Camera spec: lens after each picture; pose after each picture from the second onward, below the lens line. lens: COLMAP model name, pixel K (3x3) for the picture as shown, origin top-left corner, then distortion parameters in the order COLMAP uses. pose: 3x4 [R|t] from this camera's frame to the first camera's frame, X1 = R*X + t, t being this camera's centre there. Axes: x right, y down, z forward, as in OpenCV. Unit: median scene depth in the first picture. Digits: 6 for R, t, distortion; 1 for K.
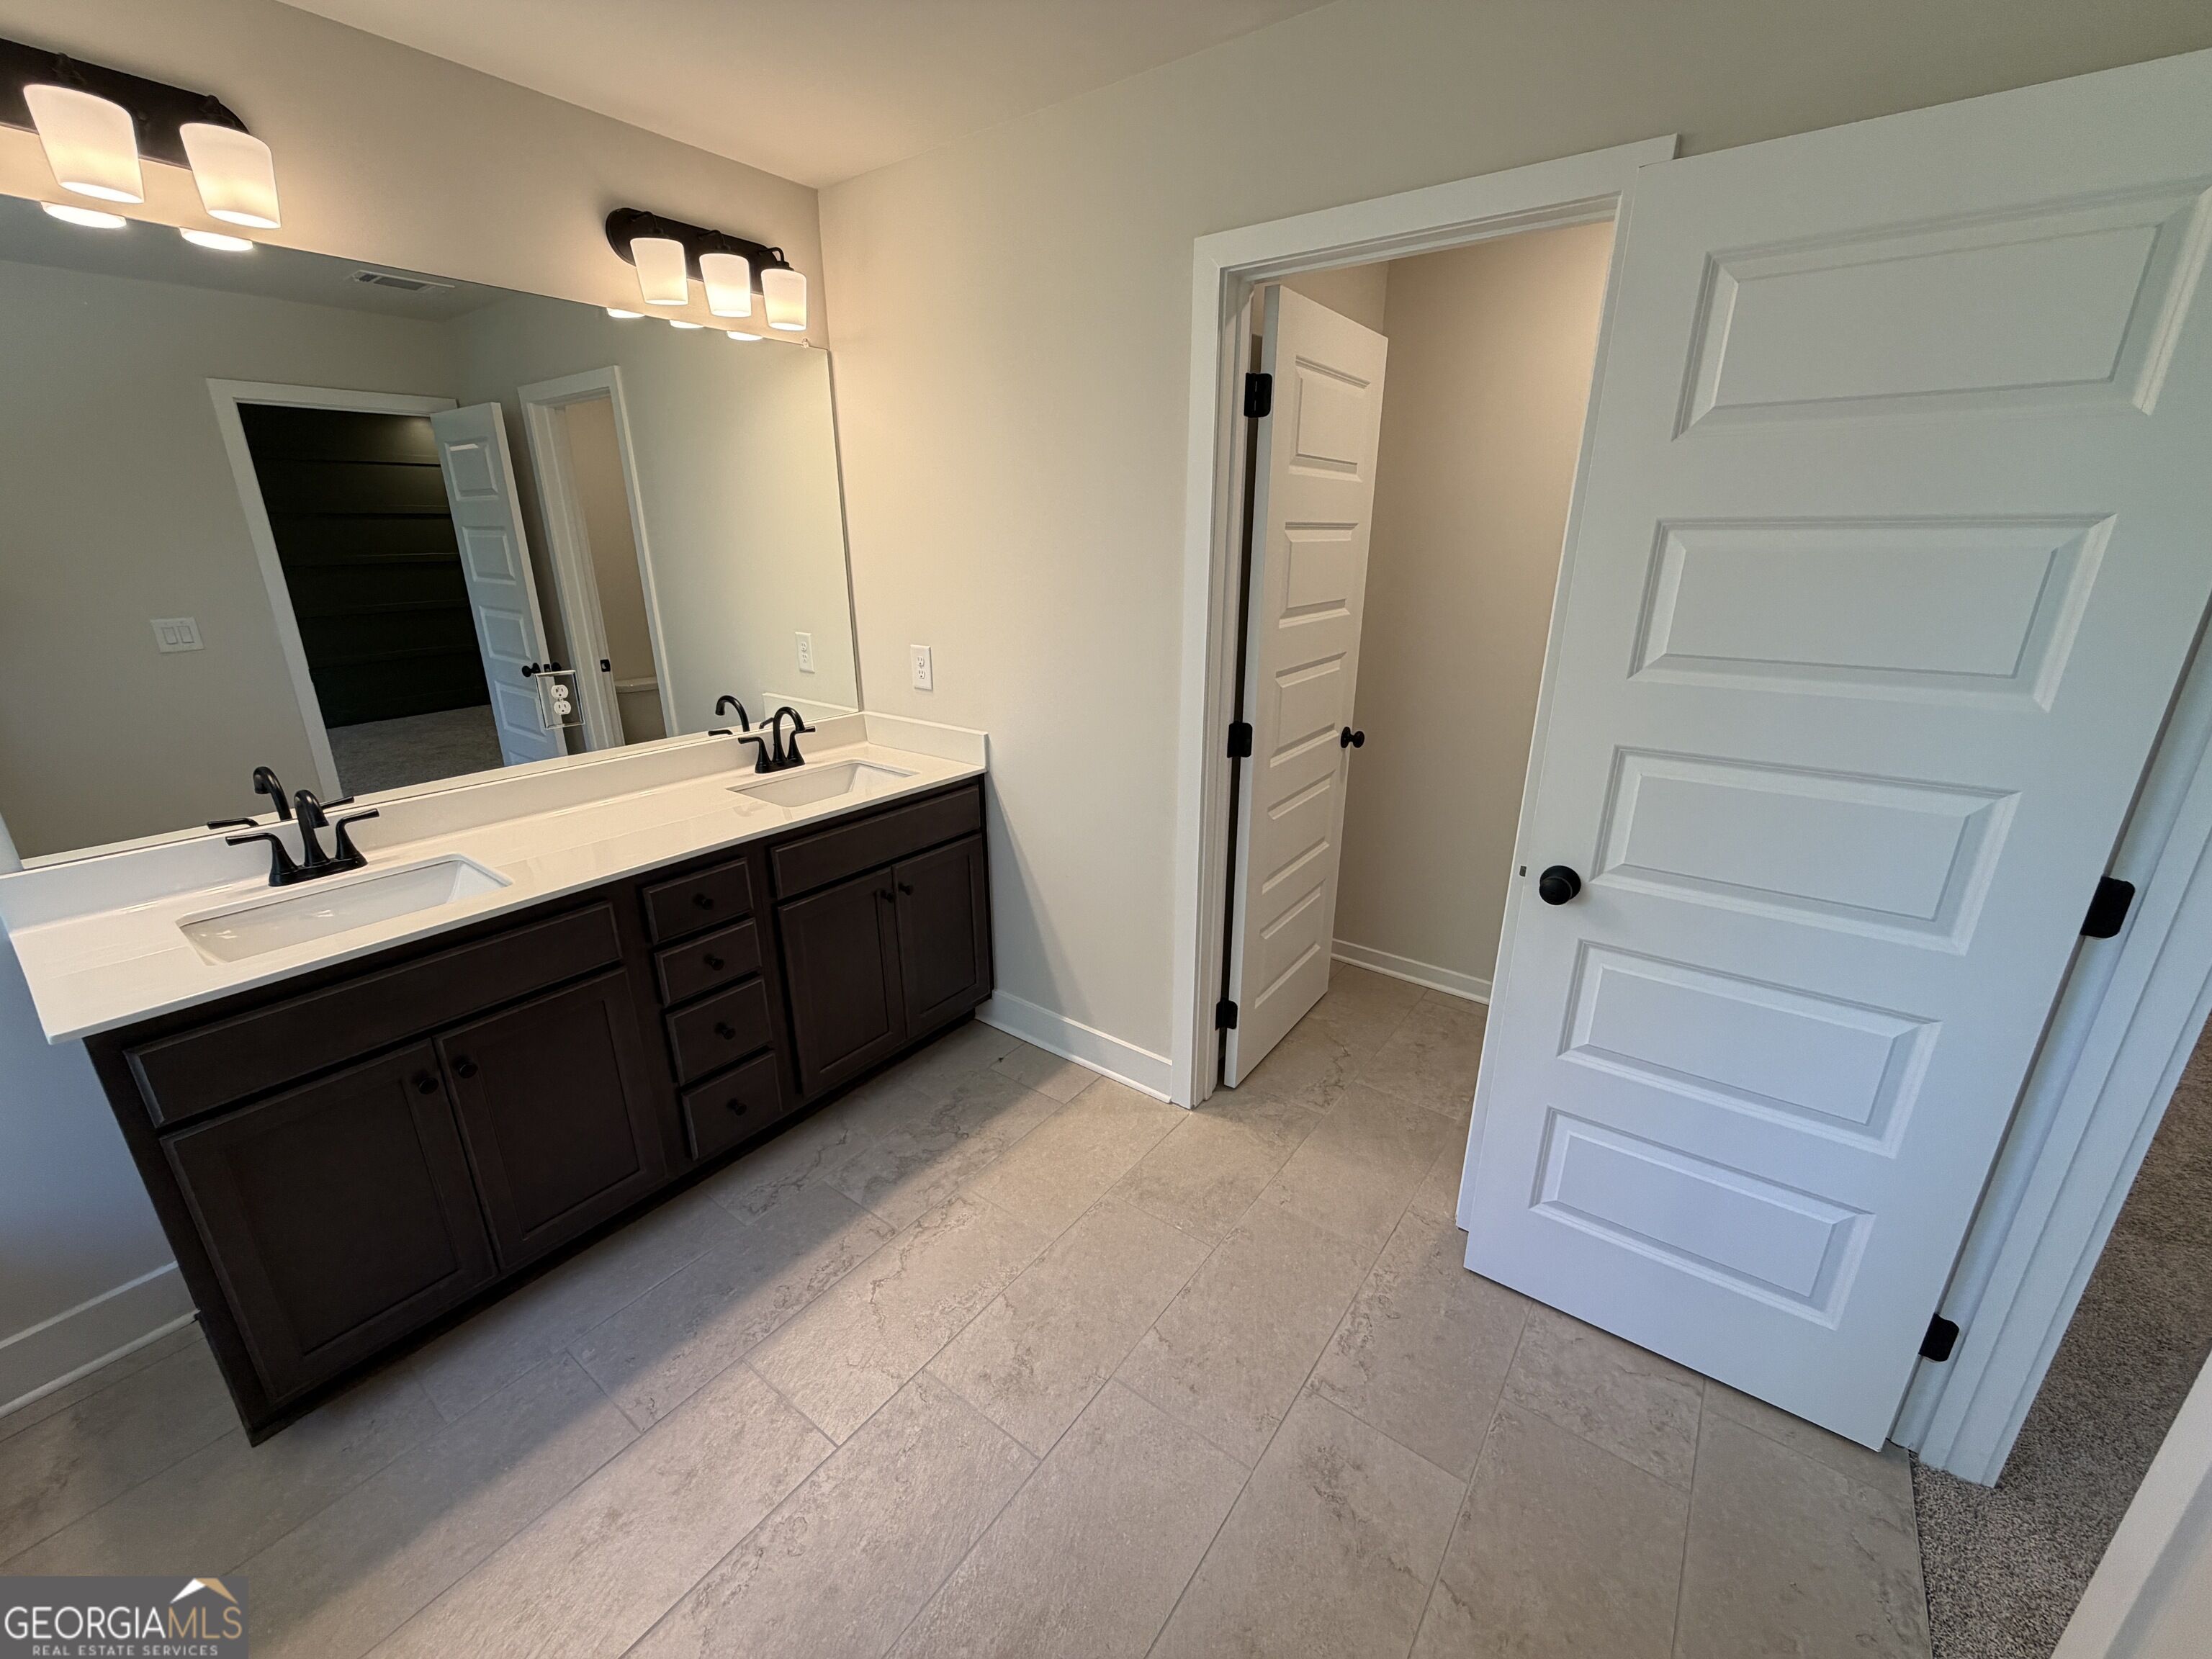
lens RADIAL K [[883.9, 0, 1099.9], [0, 883.9, 832.0], [0, 0, 1]] dist [-0.001546, 0.000150]
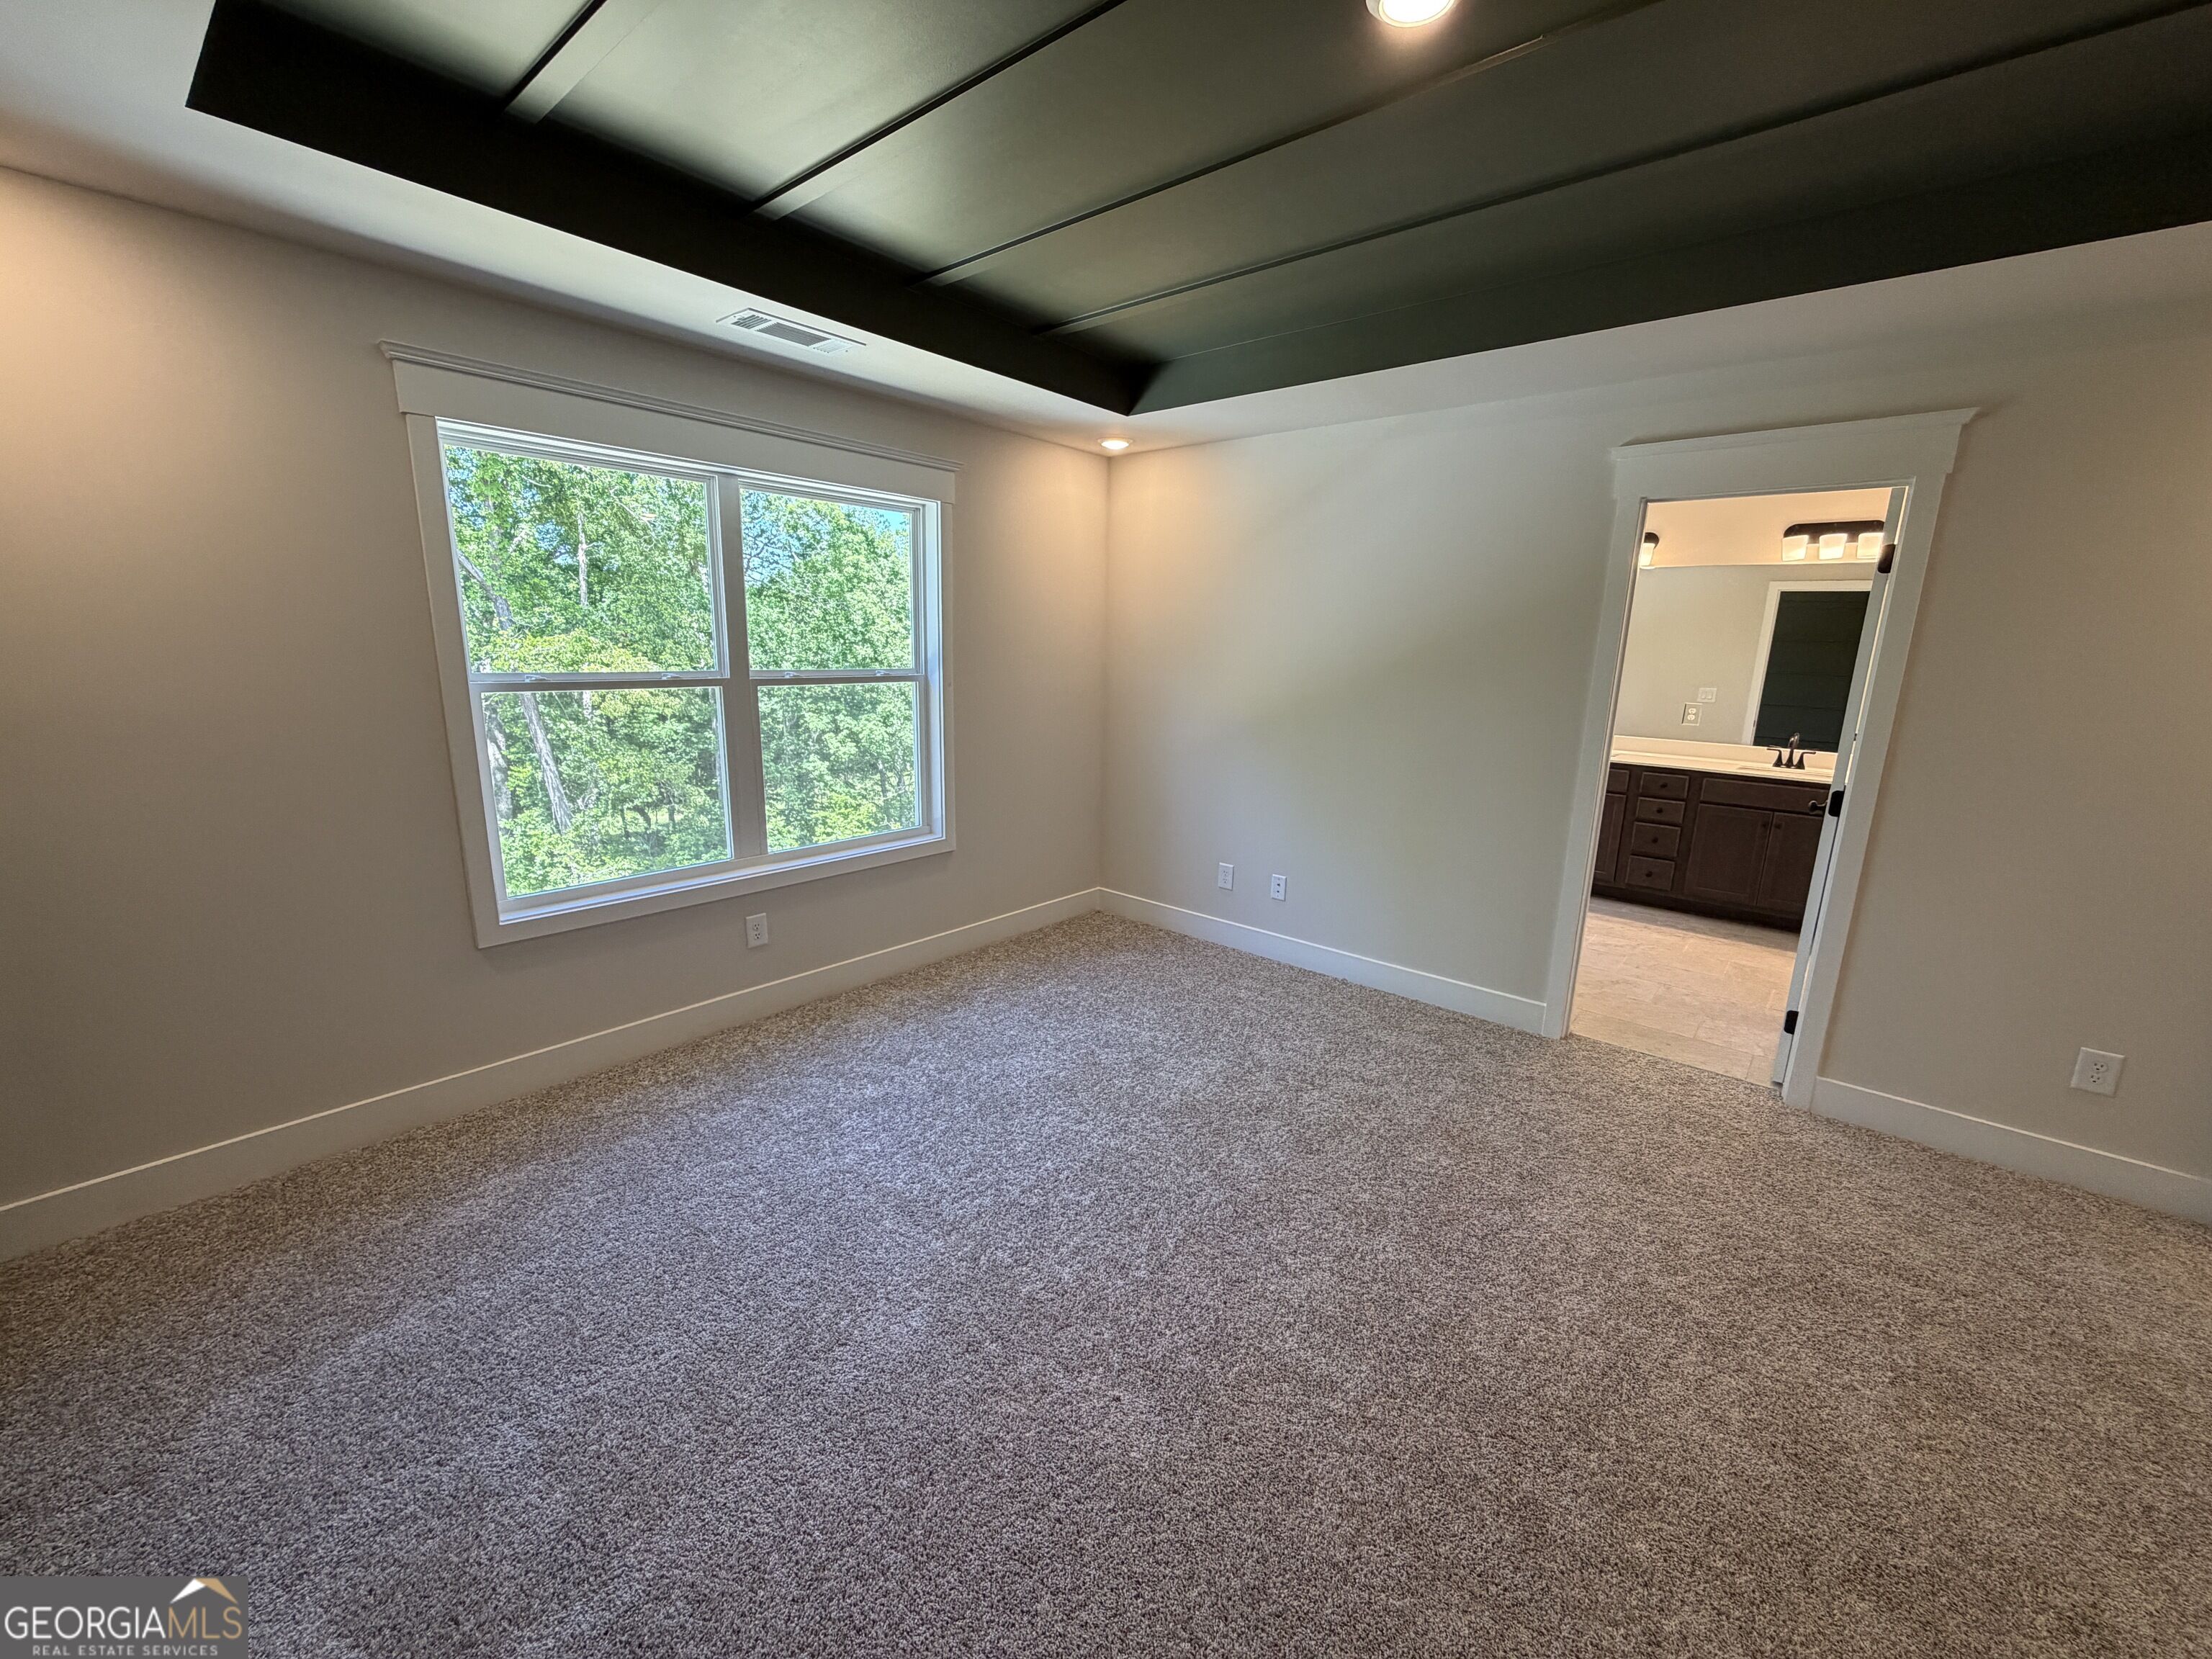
lens RADIAL K [[883.9, 0, 1099.9], [0, 883.9, 832.0], [0, 0, 1]] dist [-0.001546, 0.000150]
pose [[-0.076416, 0.214458, -0.973739, 2.067771], [-0.342204, 0.911635, 0.227636, 0.165497], [0.936513, 0.350613, 0.003725, -0.490238]]
